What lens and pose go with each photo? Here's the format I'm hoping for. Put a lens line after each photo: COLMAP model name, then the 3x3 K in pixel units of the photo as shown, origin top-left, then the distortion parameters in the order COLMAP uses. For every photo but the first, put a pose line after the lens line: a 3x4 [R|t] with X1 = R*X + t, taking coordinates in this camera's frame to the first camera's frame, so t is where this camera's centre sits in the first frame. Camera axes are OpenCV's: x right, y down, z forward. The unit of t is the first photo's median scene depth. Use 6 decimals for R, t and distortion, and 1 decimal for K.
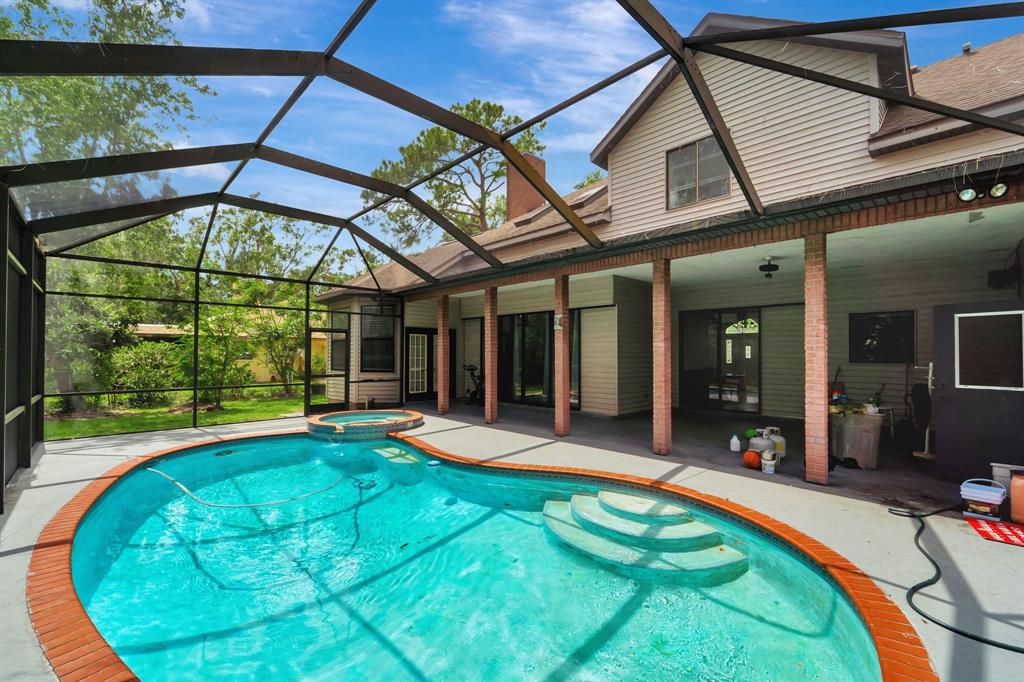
lens RADIAL K [[420.0, 0, 509.4], [0, 420.0, 347.3], [0, 0, 1]] dist [-0.001434, -0.000690]
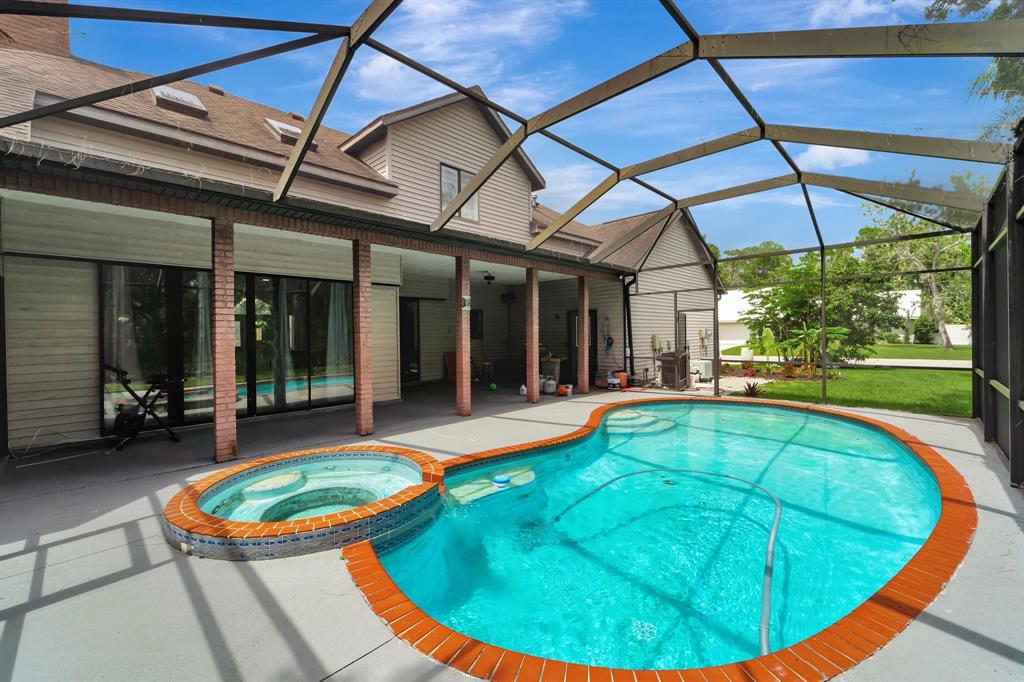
lens RADIAL K [[420.0, 0, 511.8], [0, 420.0, 333.8], [0, 0, 1]] dist [-0.001434, -0.000690]
pose [[-0.032690, -0.009313, 0.999422, -0.825456], [-0.004379, 0.999948, 0.009174, 0.001737], [-0.999456, -0.004076, -0.032729, 0.852717]]
